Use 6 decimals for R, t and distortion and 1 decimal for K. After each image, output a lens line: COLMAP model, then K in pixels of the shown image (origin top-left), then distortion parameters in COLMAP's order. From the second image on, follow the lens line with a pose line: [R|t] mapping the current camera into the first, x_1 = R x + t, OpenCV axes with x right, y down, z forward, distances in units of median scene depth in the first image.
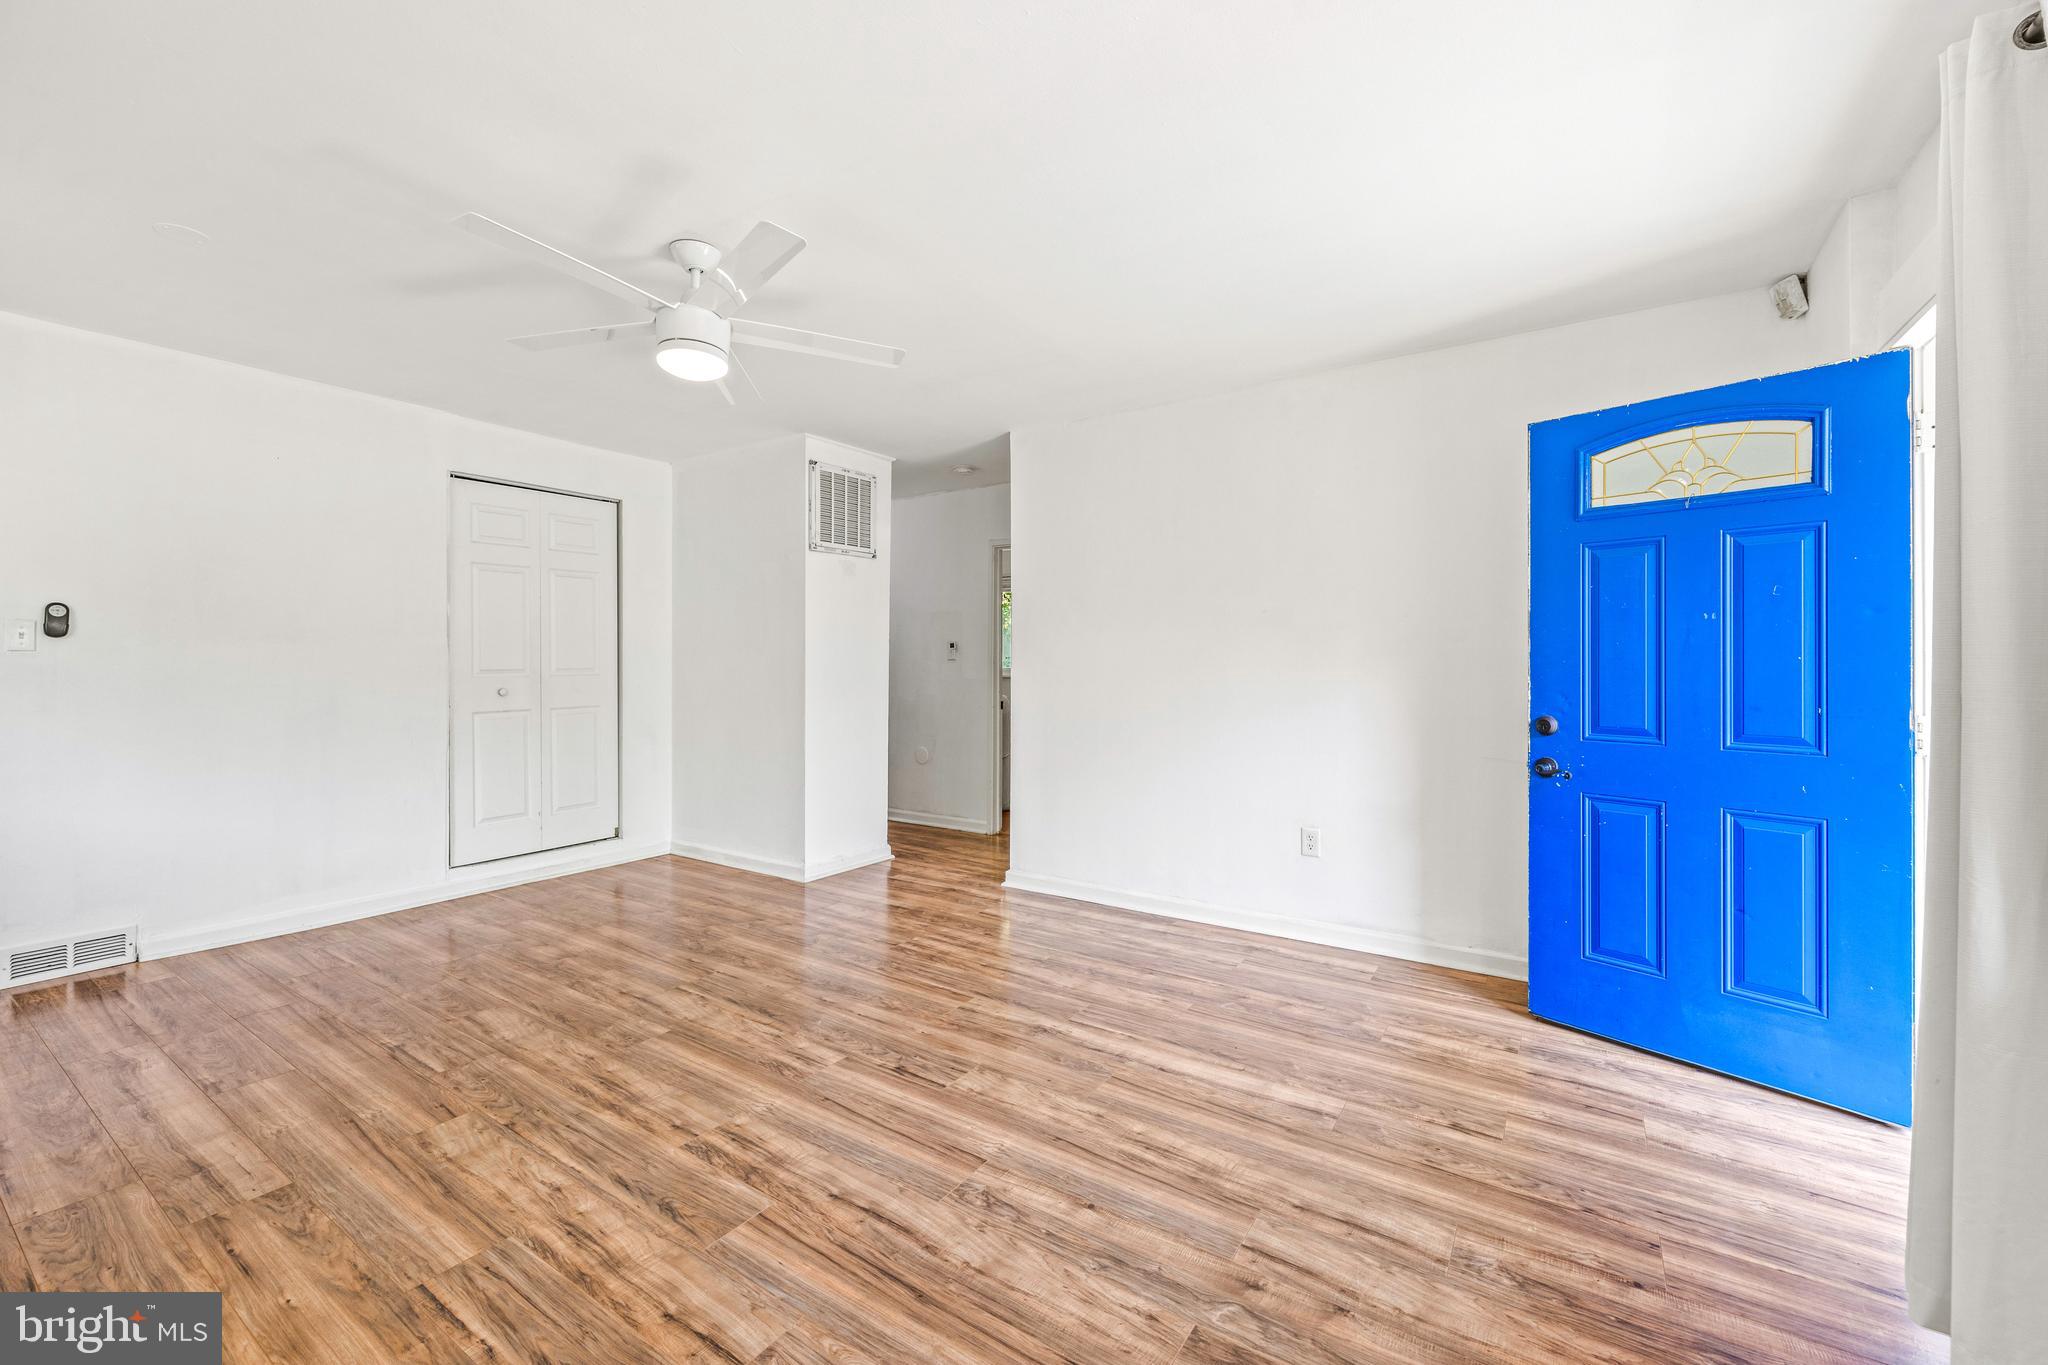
lens RADIAL K [[823.8, 0, 1028.7], [0, 823.8, 663.8], [0, 0, 1]] dist [-0.002777, -0.000600]
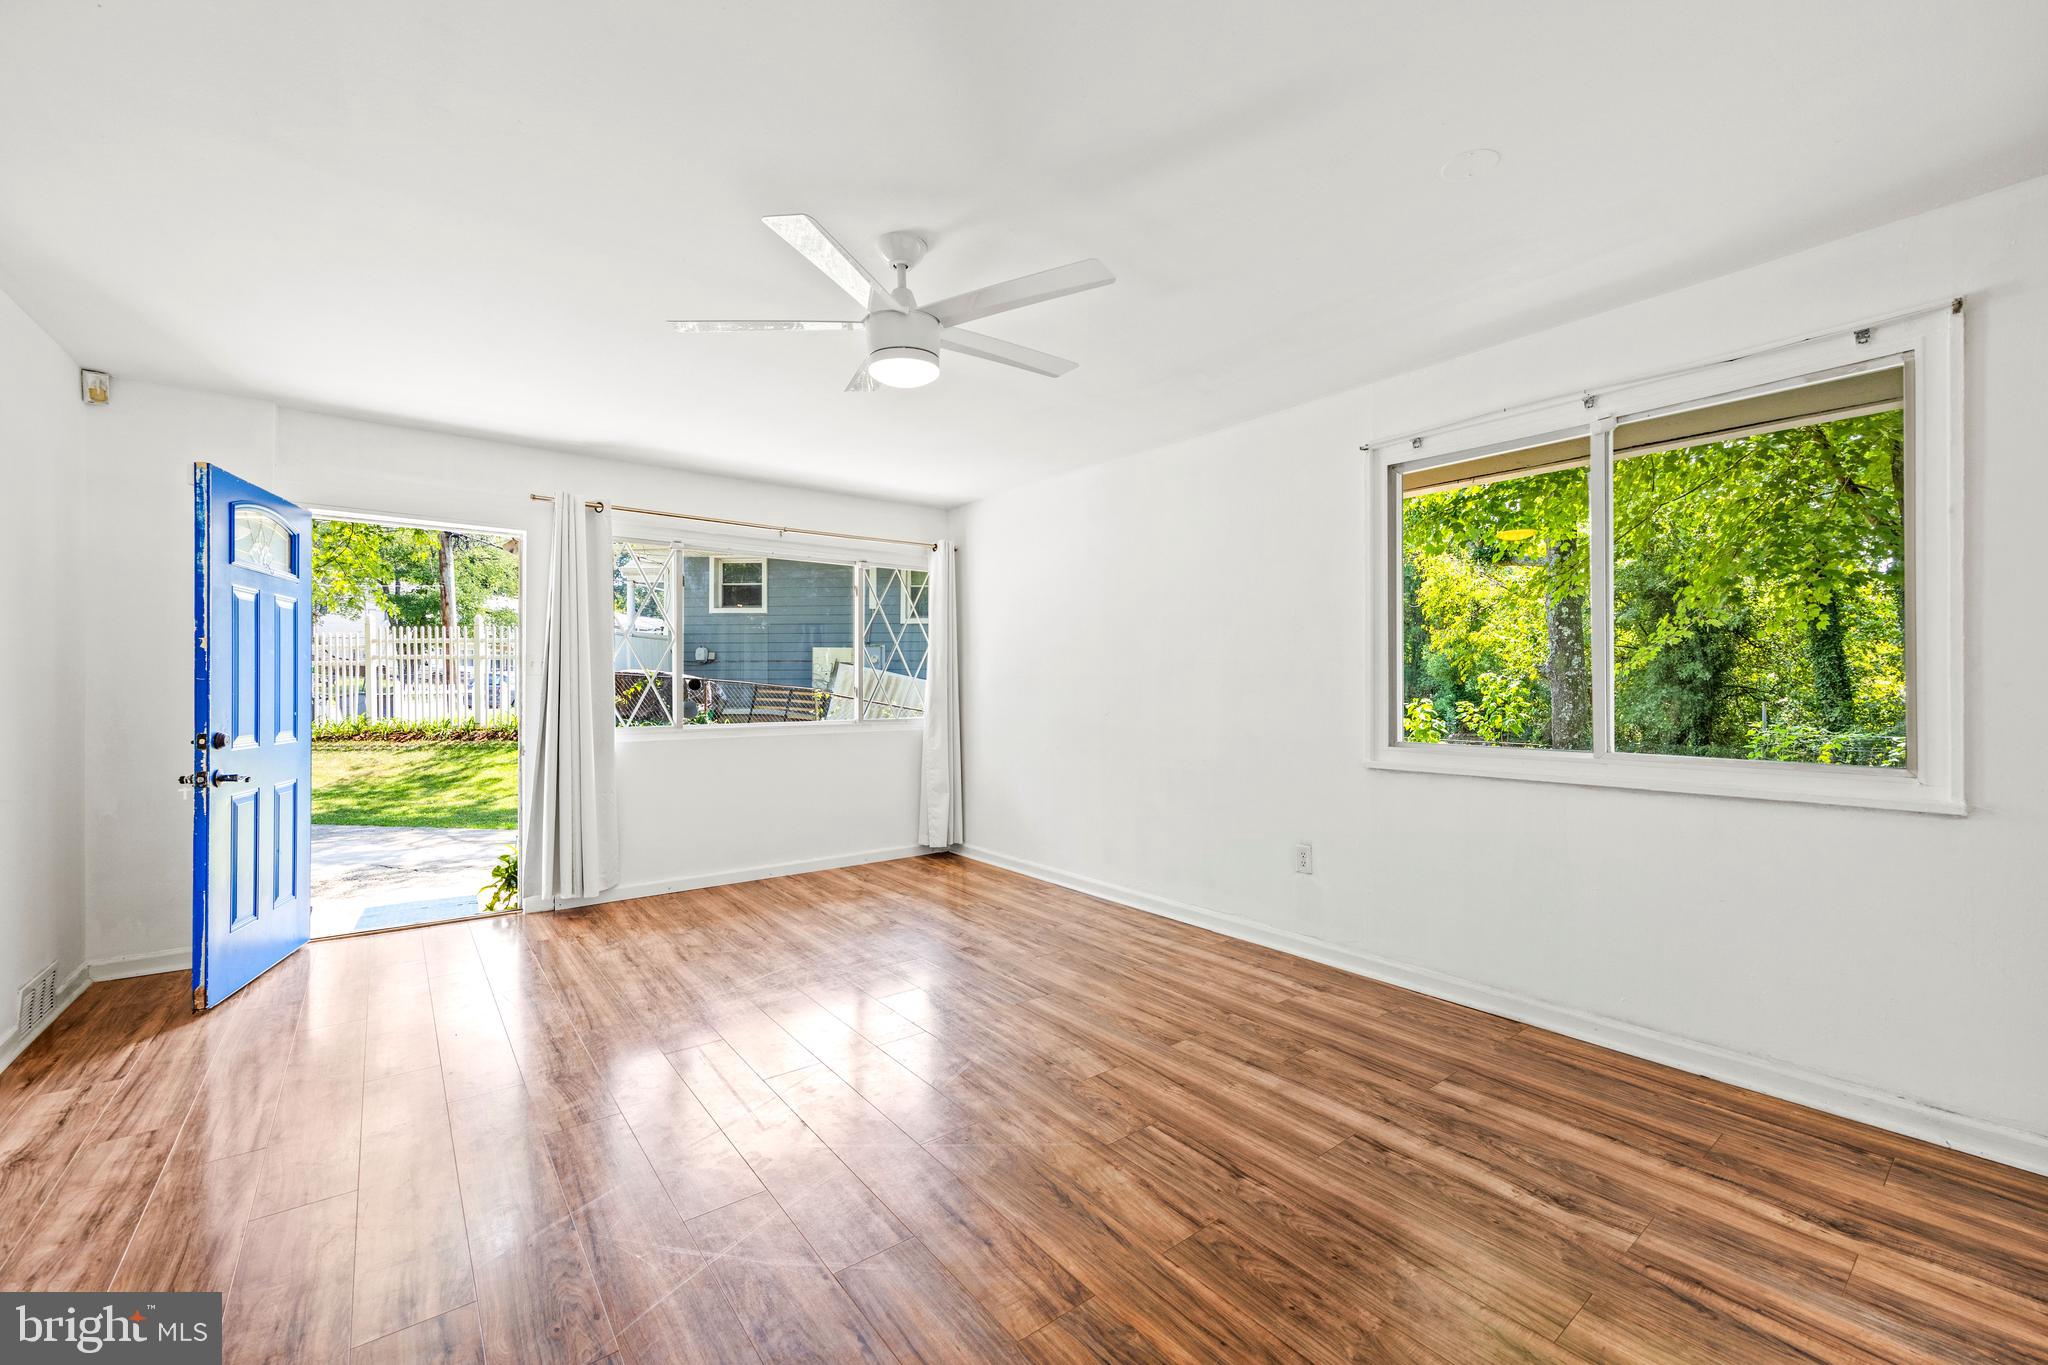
lens RADIAL K [[823.8, 0, 1025.5], [0, 823.8, 688.2], [0, 0, 1]] dist [-0.002777, -0.000600]
pose [[-0.945953, -0.005035, 0.324265, -0.779150], [-0.003158, 0.999975, 0.006314, -0.004796], [-0.324289, 0.004949, -0.945945, 1.701232]]
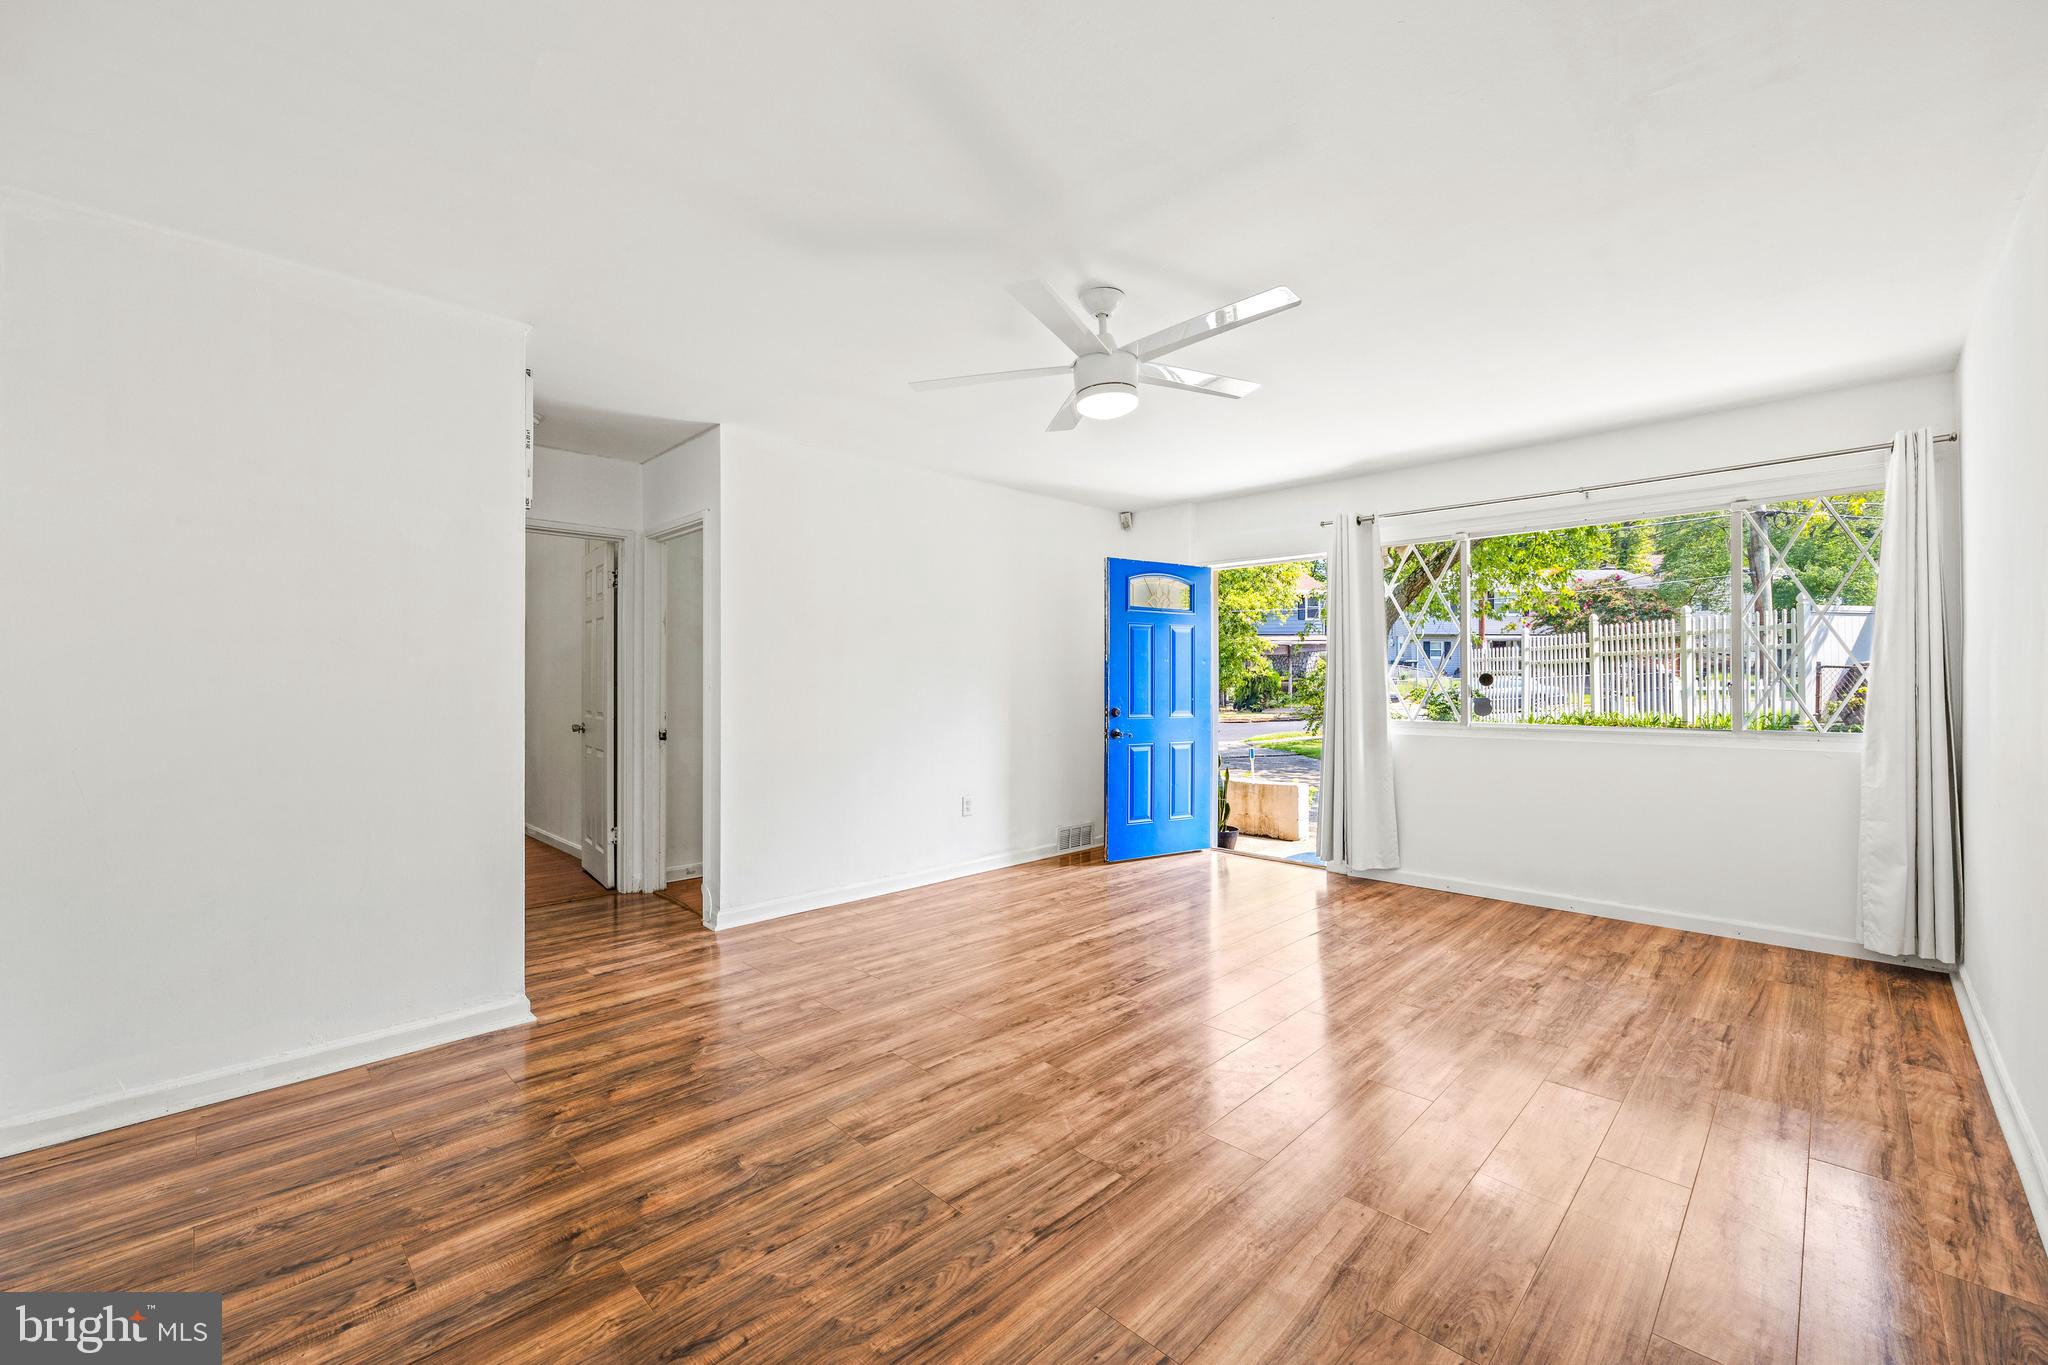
lens RADIAL K [[823.8, 0, 1013.8], [0, 823.8, 681.2], [0, 0, 1]] dist [-0.002777, -0.000600]
pose [[0.210806, -0.003474, 0.977522, -1.366026], [0.003461, 0.999990, 0.002808, -0.003320], [-0.977522, 0.002792, 0.210815, 0.820376]]
